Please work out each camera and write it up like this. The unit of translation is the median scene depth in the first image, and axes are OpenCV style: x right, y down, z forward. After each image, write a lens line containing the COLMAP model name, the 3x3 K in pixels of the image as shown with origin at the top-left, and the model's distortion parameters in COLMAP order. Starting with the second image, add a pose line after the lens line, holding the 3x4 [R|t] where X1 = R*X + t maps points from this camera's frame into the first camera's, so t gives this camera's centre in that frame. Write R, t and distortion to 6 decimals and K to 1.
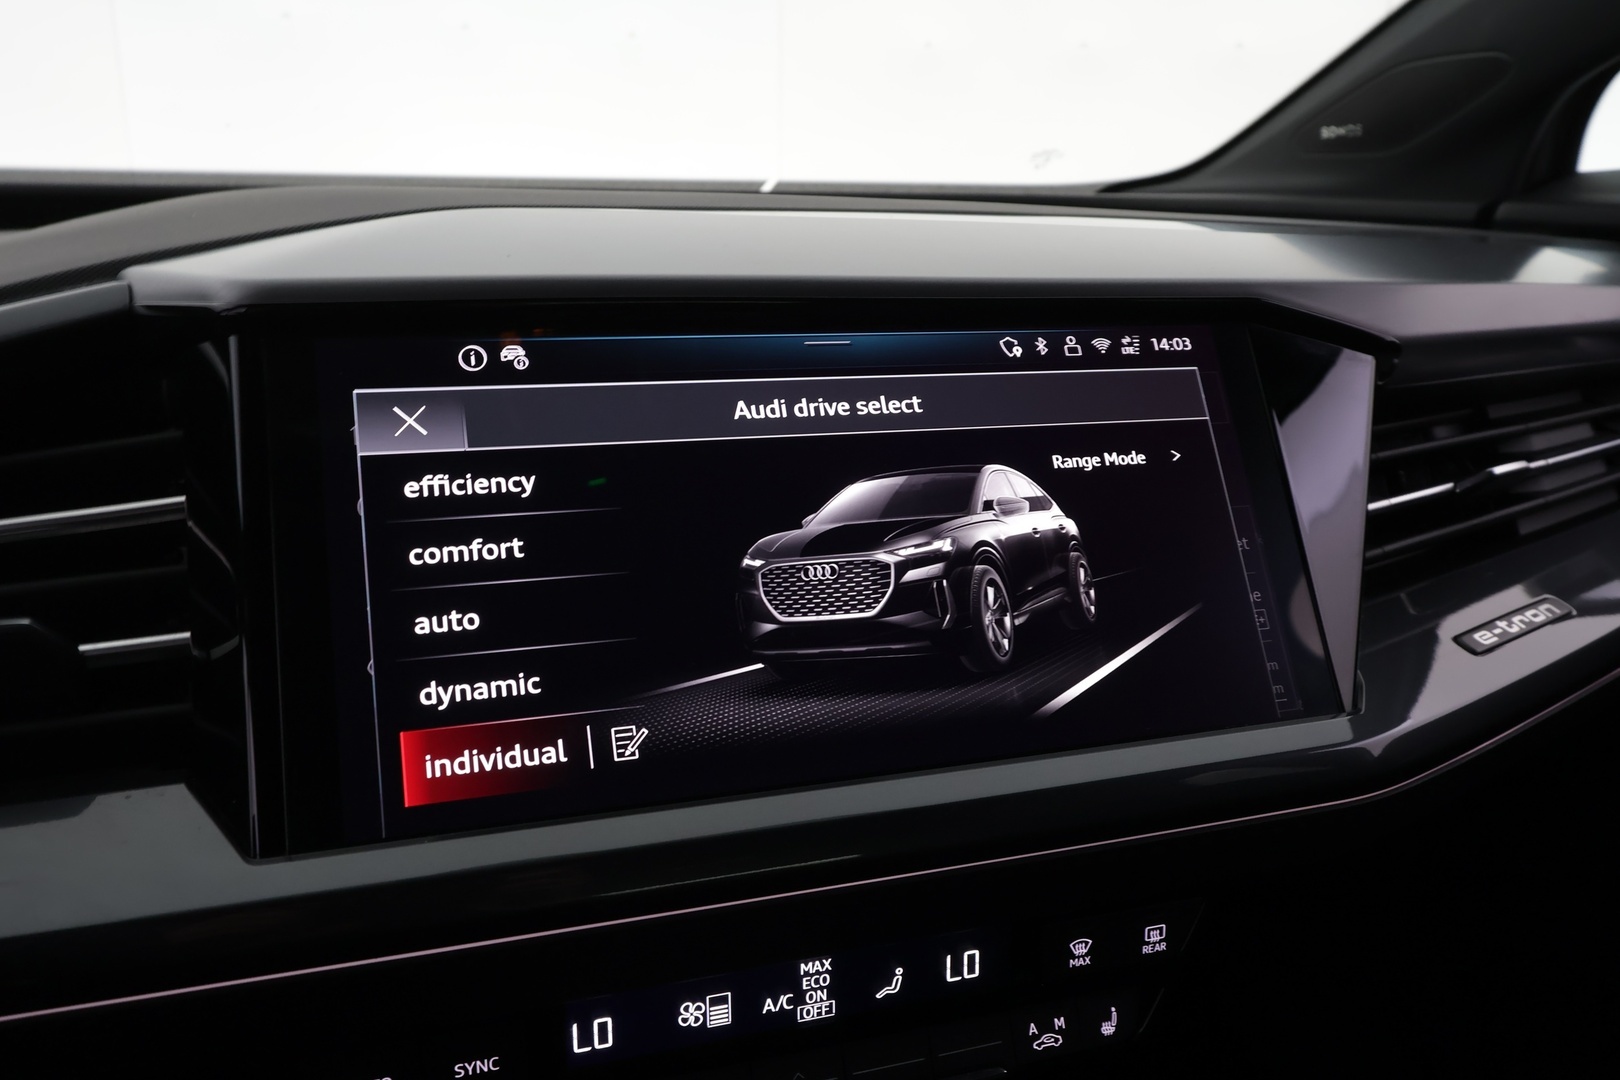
lens RADIAL K [[1277.1, 0, 815.4], [0, 1277.1, 543.3], [0, 0, 1]] dist [0.008605, -0.005773]
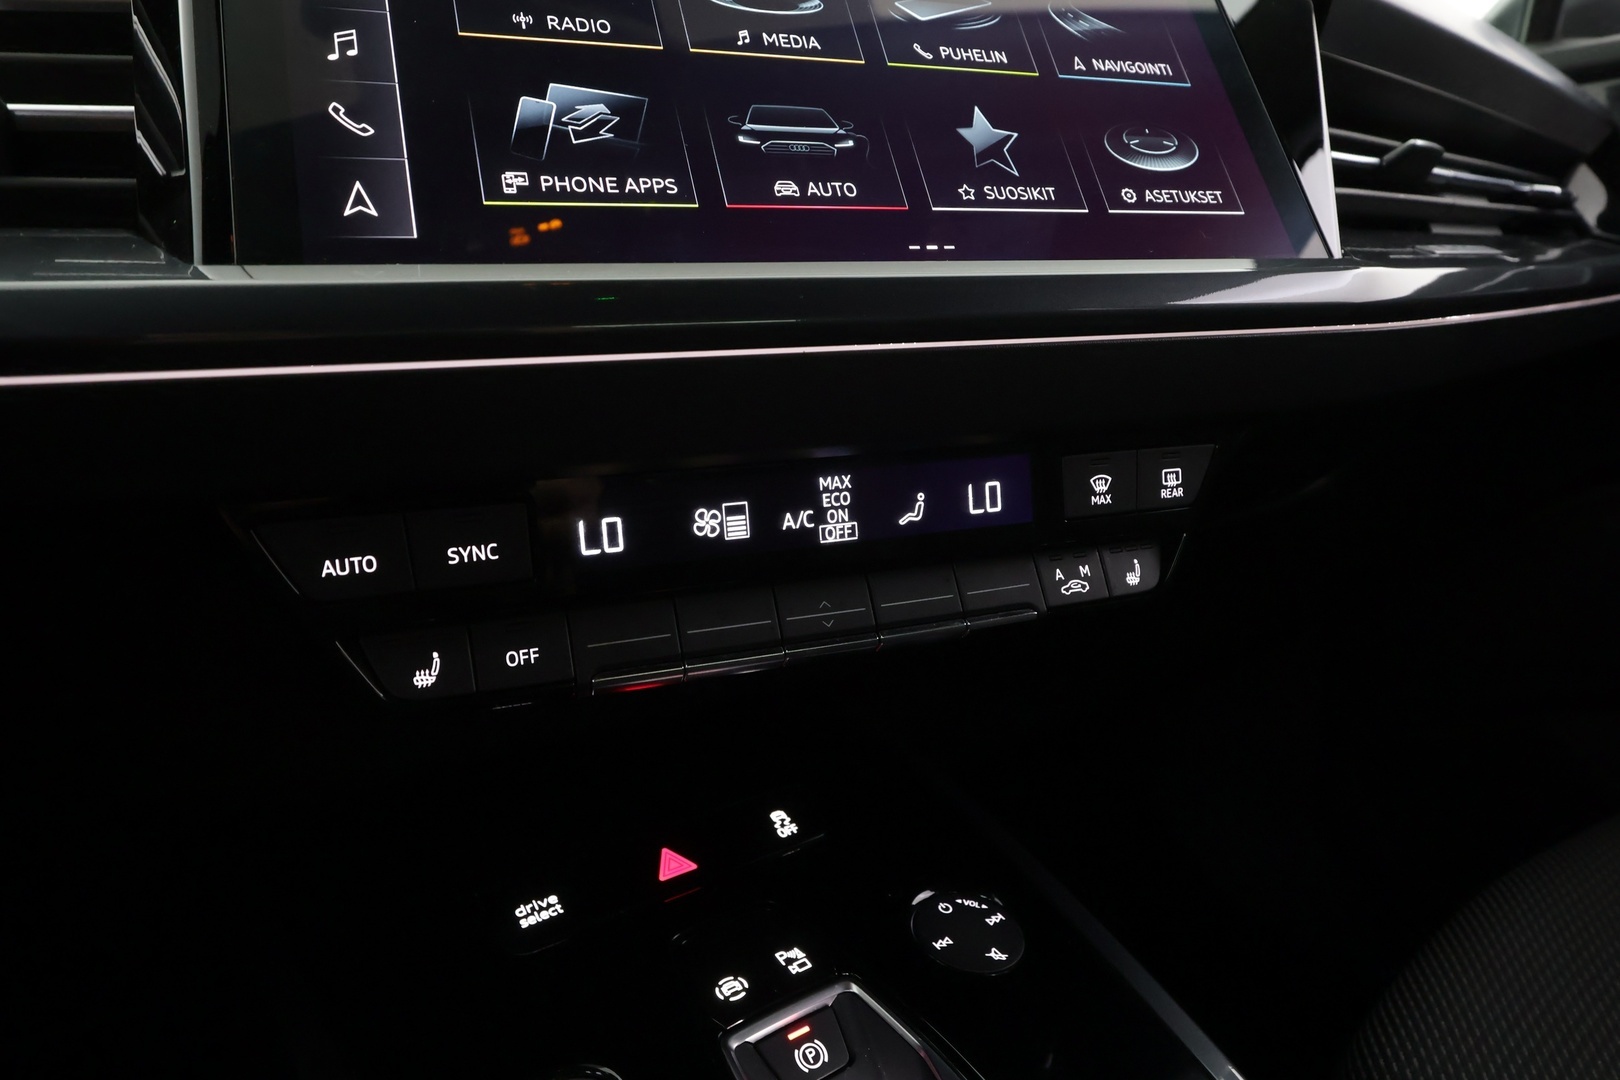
lens RADIAL K [[993.0, 0, 812.1], [0, 993.0, 539.7], [0, 0, 1]] dist [0.010015, -0.001140]
pose [[0.997433, -0.064732, 0.030601, -0.039156], [0.066625, 0.995624, -0.065530, 0.390854], [-0.026225, 0.067401, 0.997381, 0.247073]]
